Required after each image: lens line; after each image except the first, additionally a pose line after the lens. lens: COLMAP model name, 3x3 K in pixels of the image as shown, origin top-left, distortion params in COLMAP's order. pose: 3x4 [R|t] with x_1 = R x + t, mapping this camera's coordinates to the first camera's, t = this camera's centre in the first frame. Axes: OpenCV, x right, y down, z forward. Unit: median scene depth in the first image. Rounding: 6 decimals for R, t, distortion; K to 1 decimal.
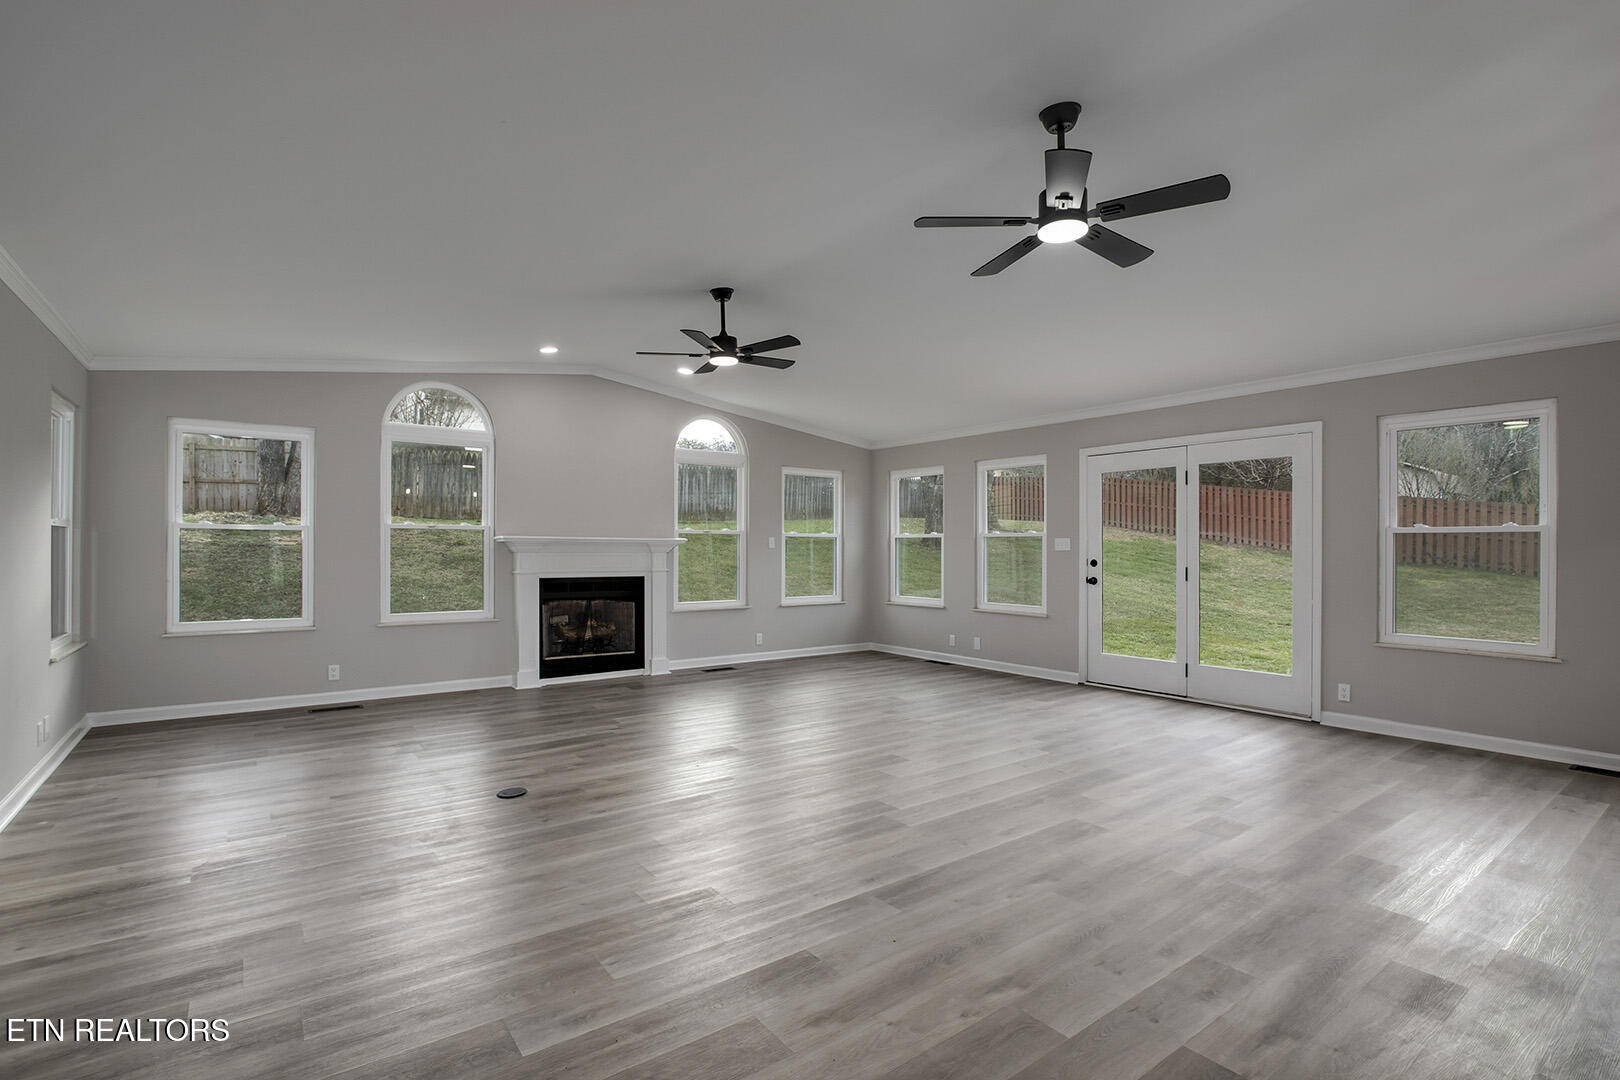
lens RADIAL K [[759.9, 0, 811.0], [0, 759.9, 551.1], [0, 0, 1]] dist [-0.028750, 0.006147]
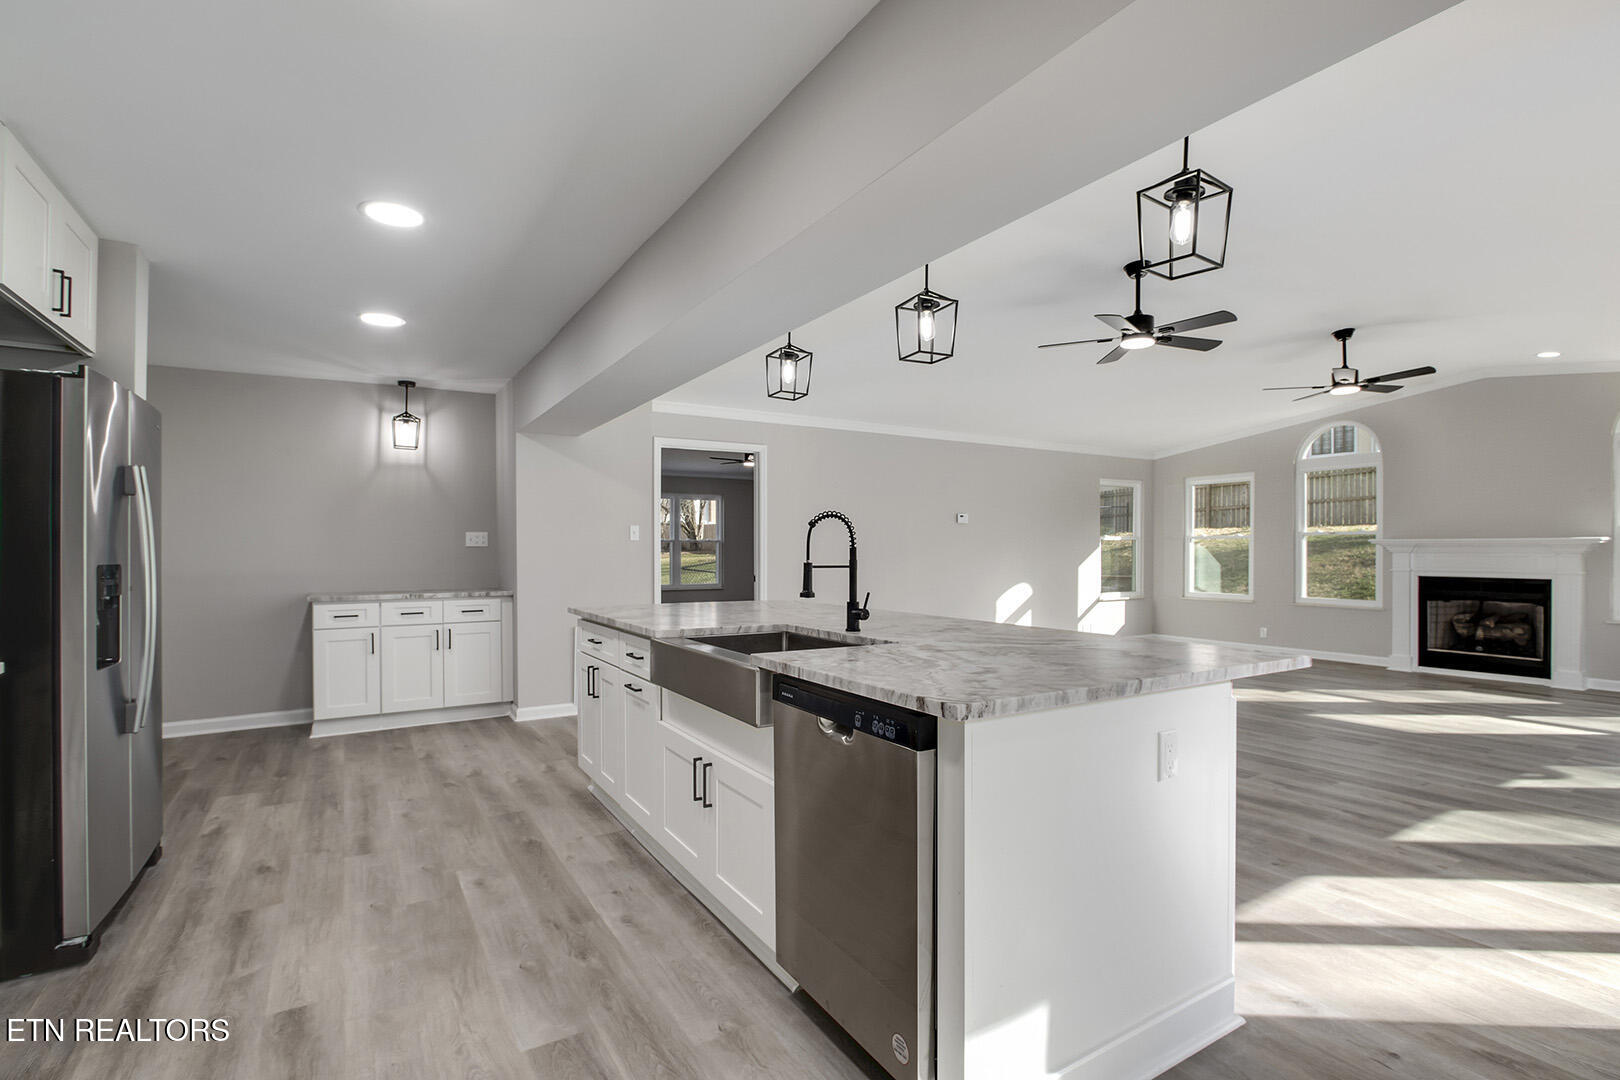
lens RADIAL K [[759.9, 0, 811.0], [0, 759.9, 551.1], [0, 0, 1]] dist [-0.028750, 0.006147]
pose [[-0.084685, -0.002964, -0.996403, 0.795657], [-0.000937, 0.999995, -0.002895, 0.002613], [0.996407, 0.000689, -0.084688, 0.191005]]
